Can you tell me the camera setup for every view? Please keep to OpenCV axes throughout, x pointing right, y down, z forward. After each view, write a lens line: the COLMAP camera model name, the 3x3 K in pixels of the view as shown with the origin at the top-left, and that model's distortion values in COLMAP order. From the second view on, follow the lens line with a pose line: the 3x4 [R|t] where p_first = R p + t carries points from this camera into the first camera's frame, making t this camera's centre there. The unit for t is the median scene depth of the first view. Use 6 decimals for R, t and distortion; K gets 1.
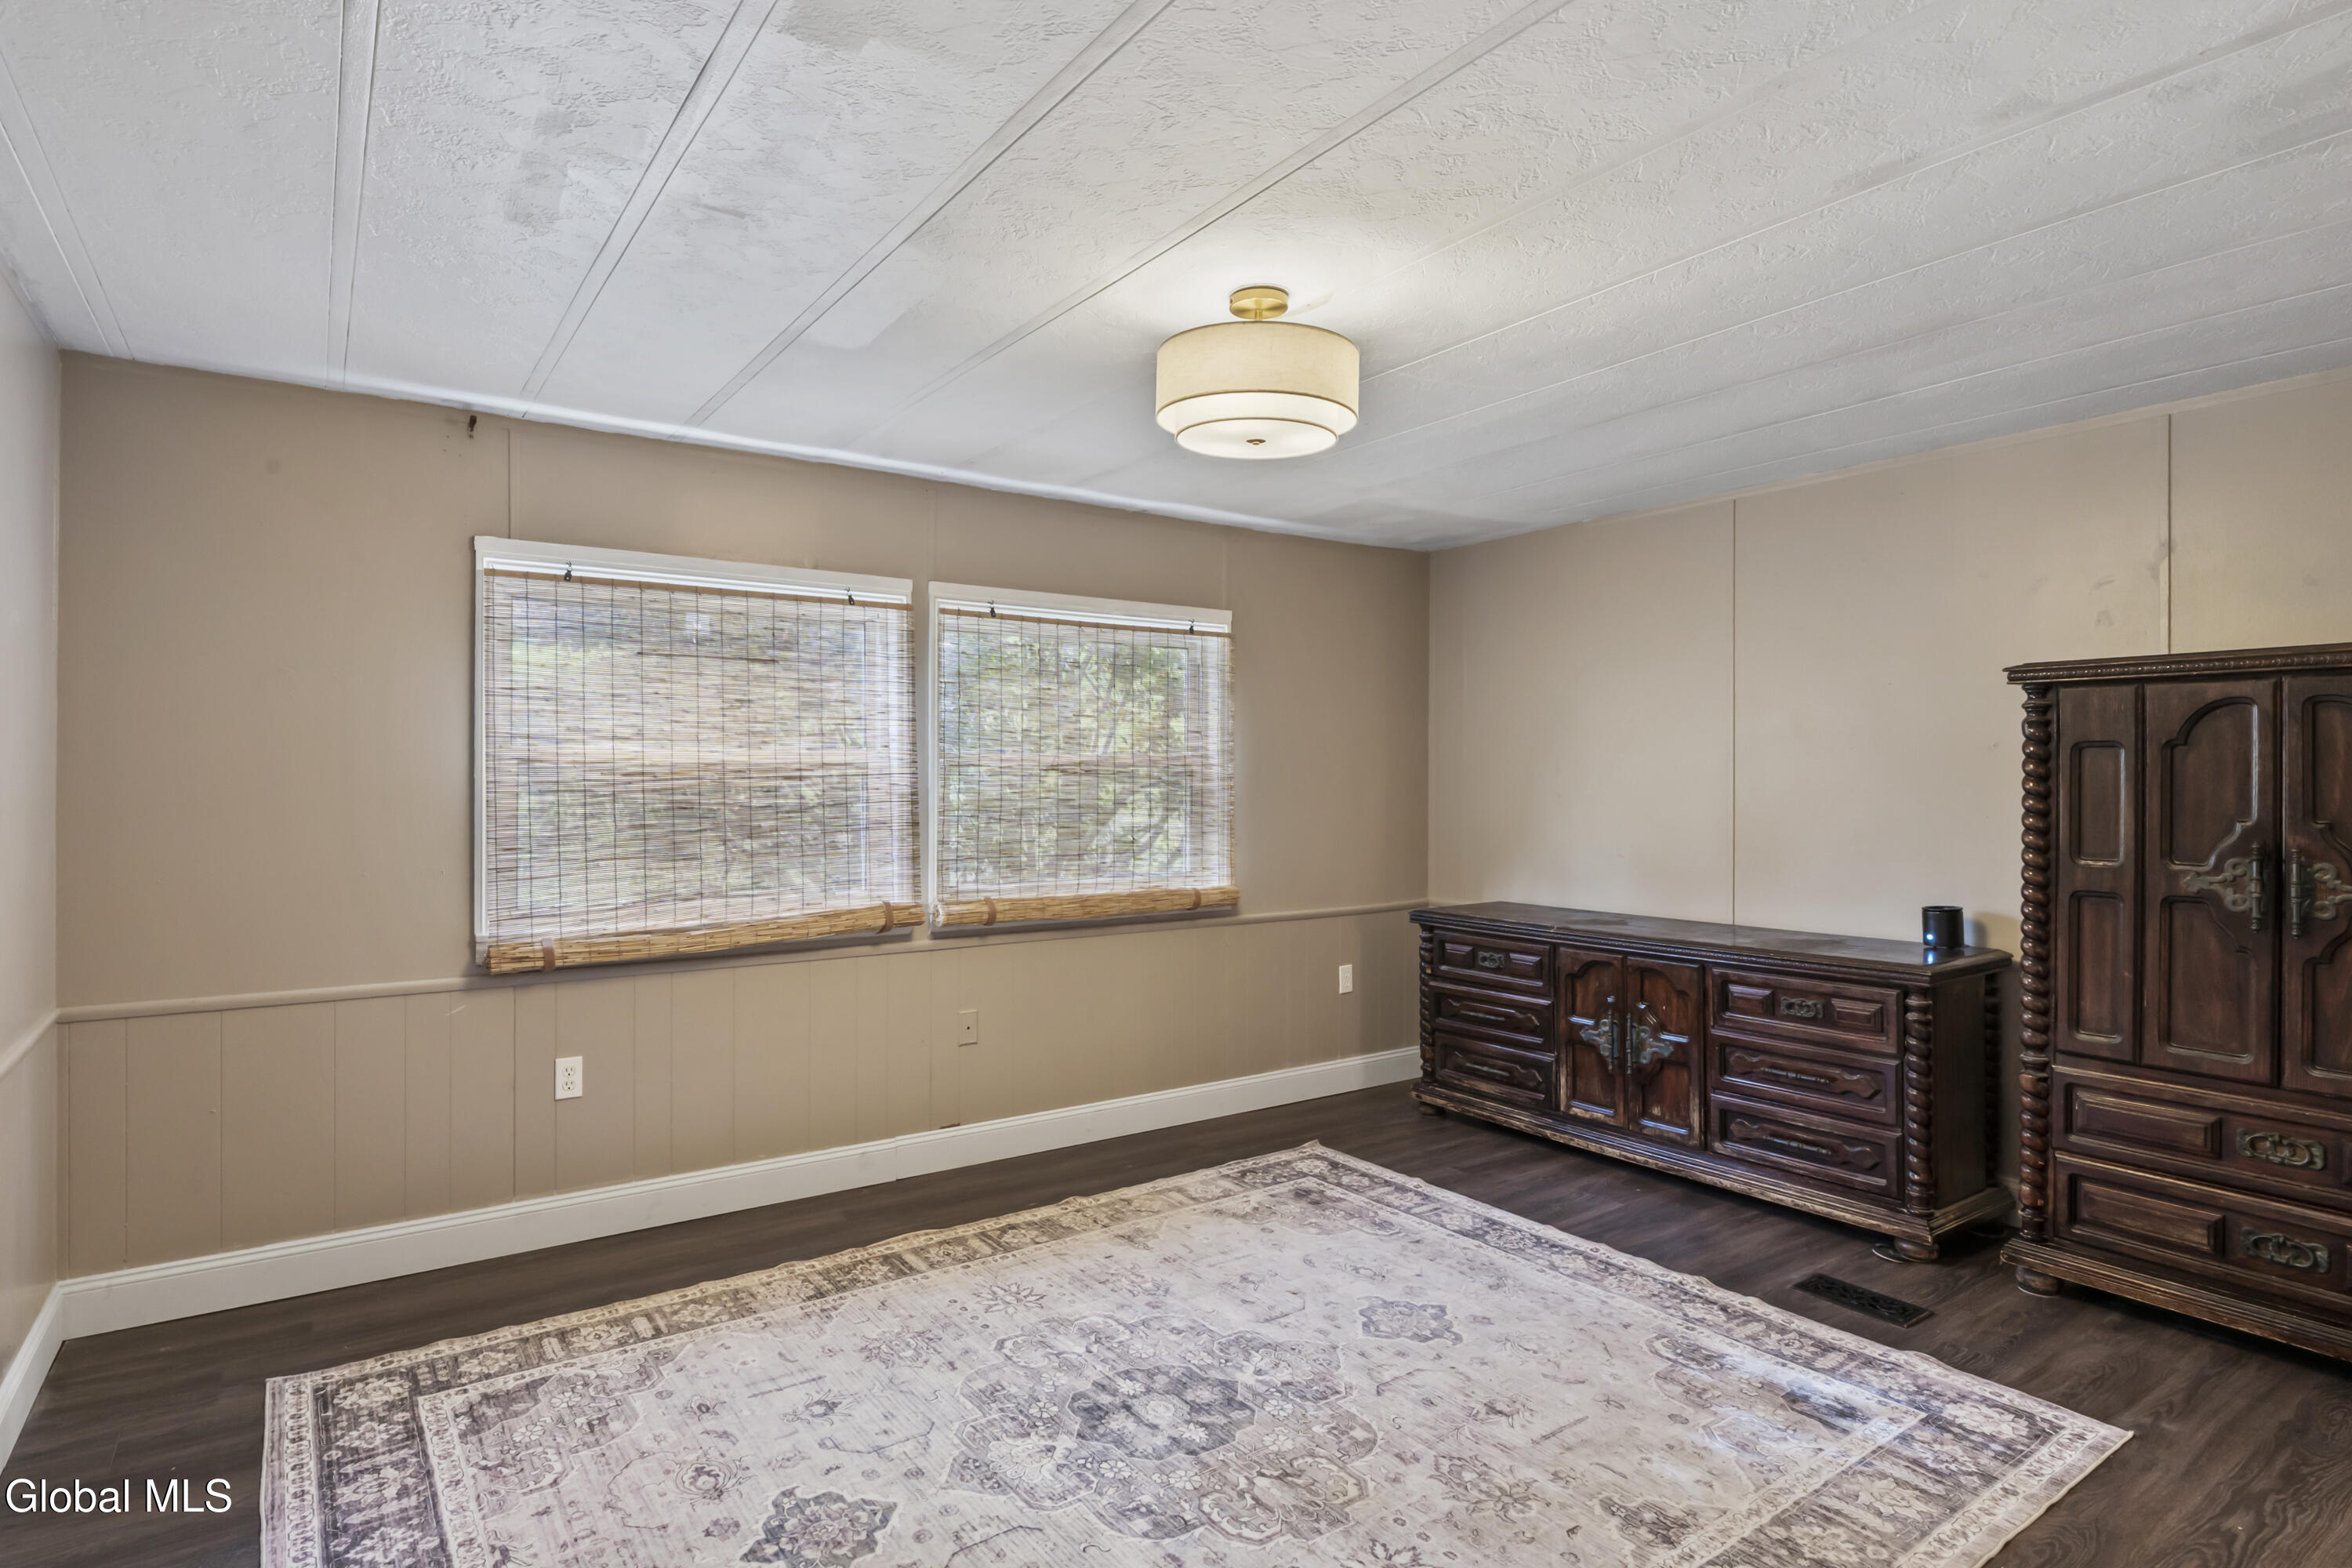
lens RADIAL K [[1194.8, 0, 1175.8], [0, 1194.8, 777.1], [0, 0, 1]] dist [0.001188, 0.000322]
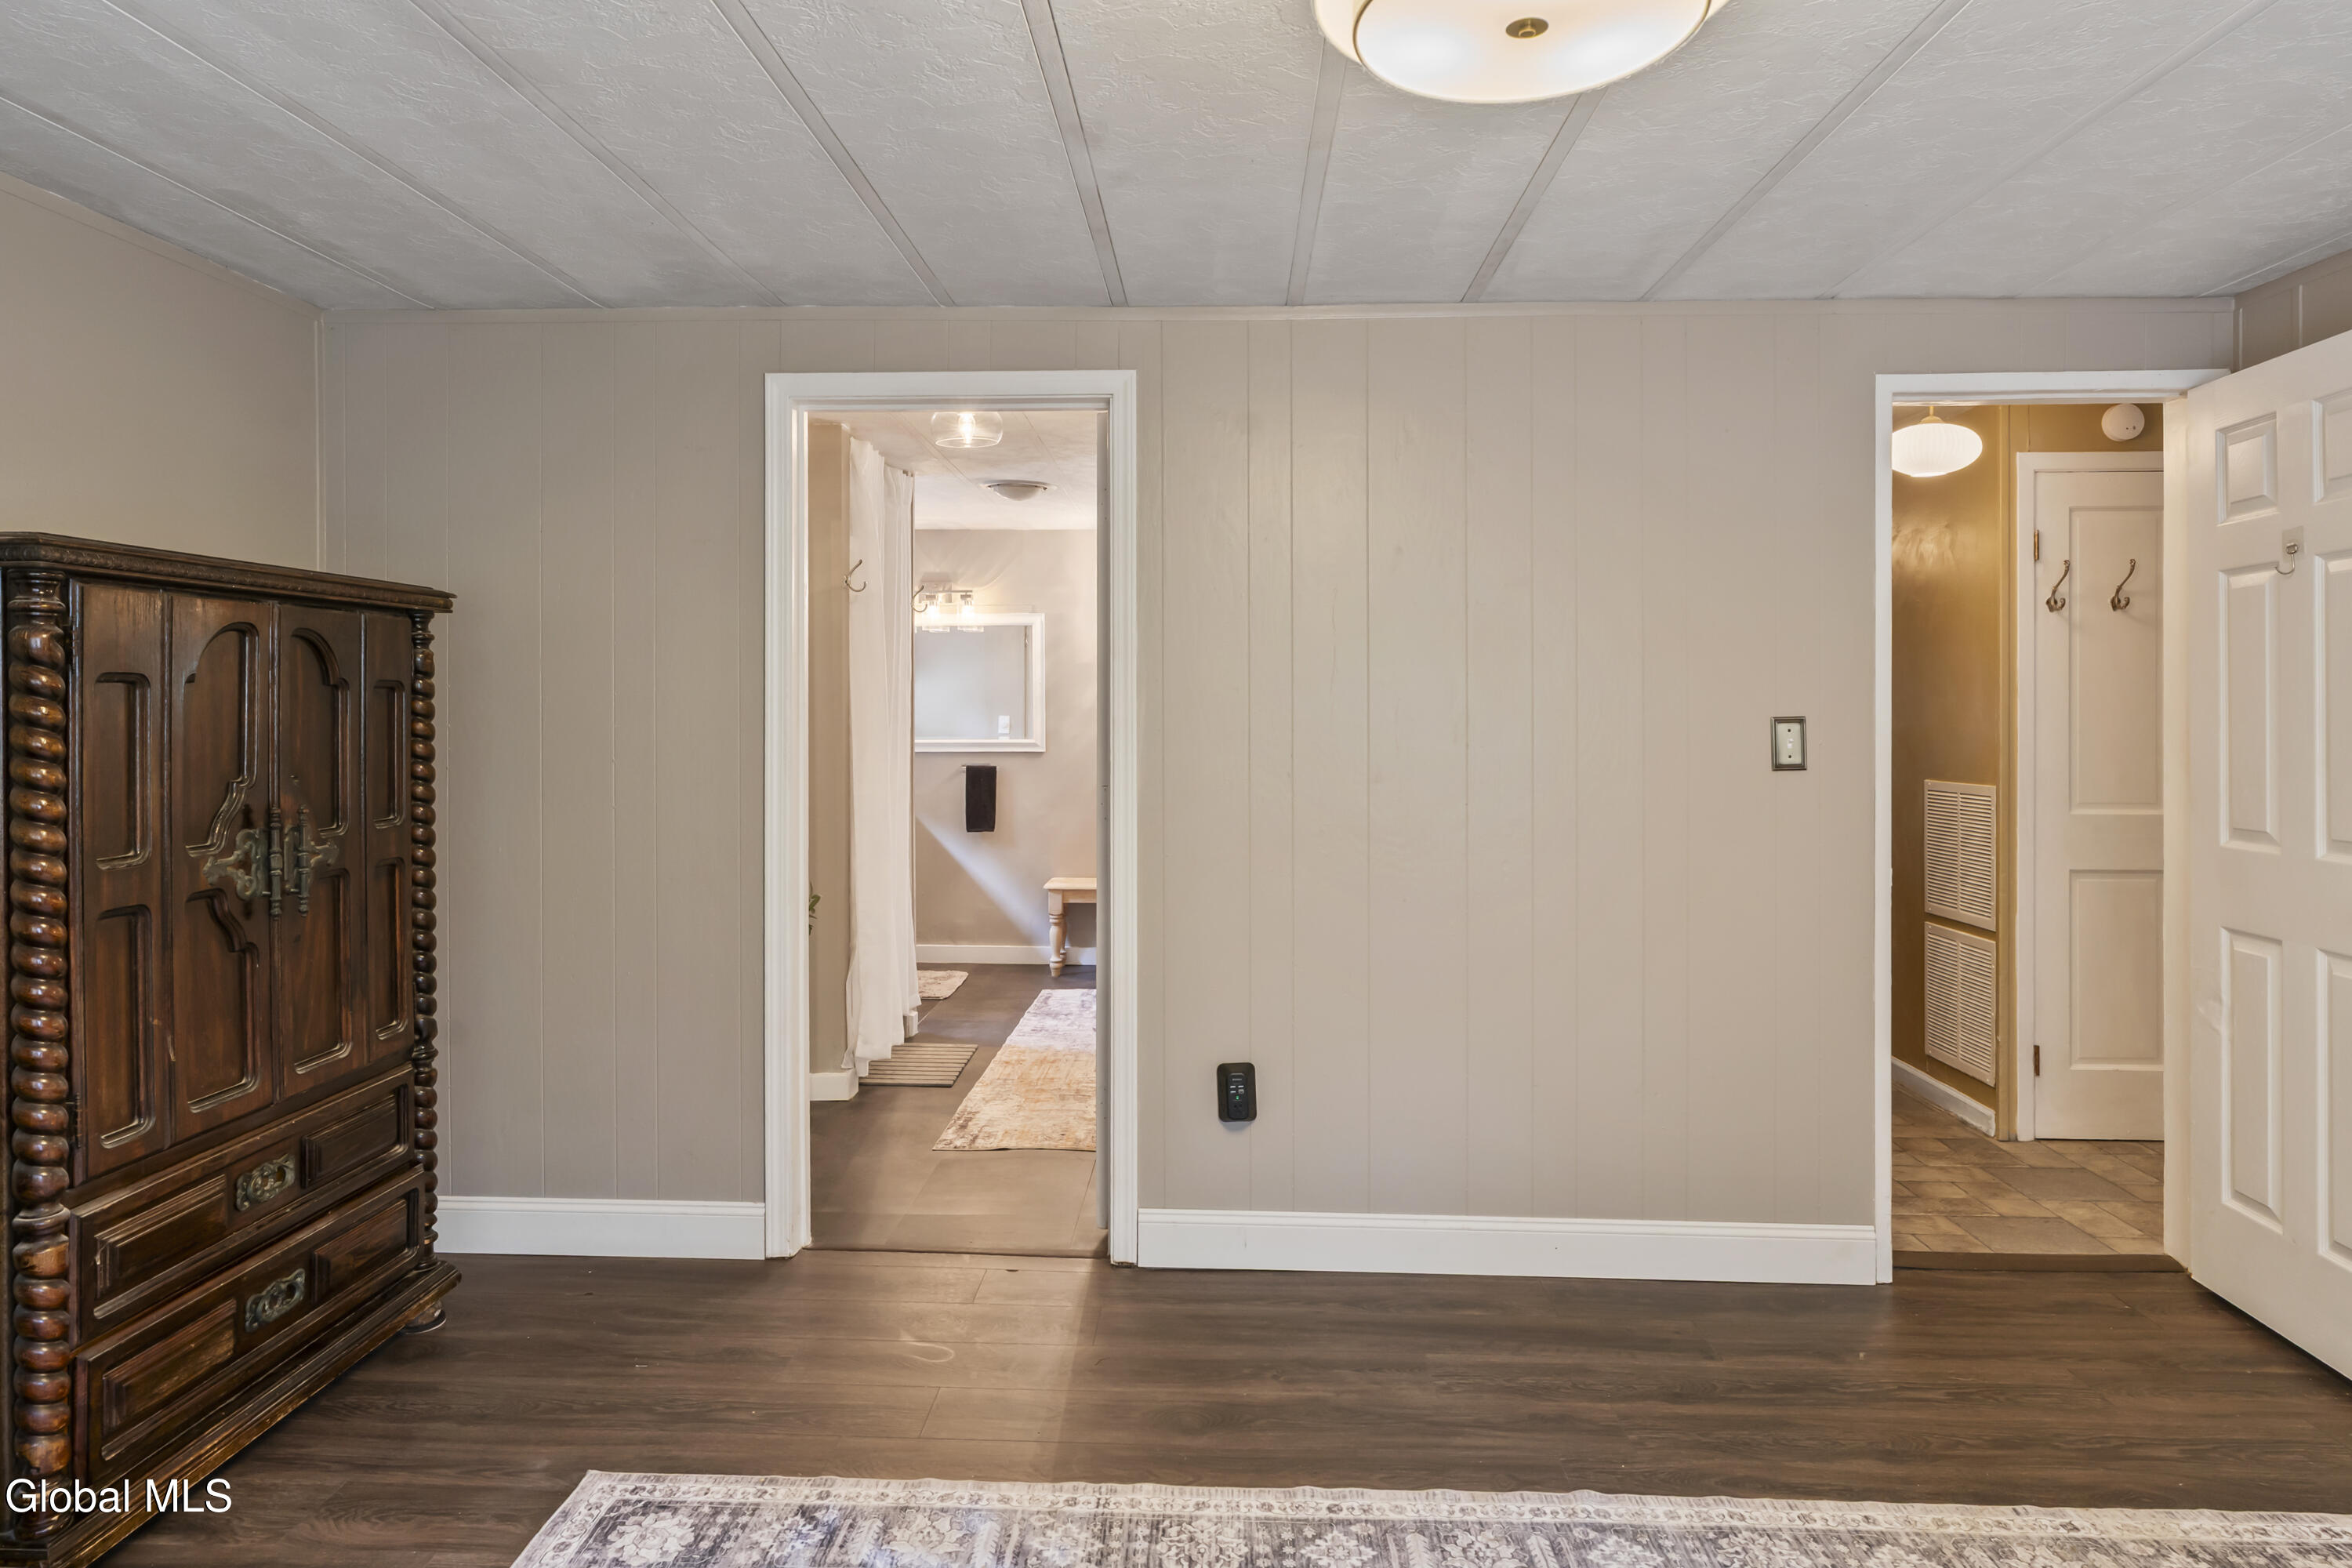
lens RADIAL K [[1372.8, 0, 1166.6], [0, 1372.8, 697.9], [0, 0, 1]] dist [0.002191, 0.000528]
pose [[-0.789690, 0.002136, 0.613502, -0.141288], [0.004869, 0.999984, 0.002785, -0.018293], [-0.613487, 0.005187, -0.789688, 1.410726]]
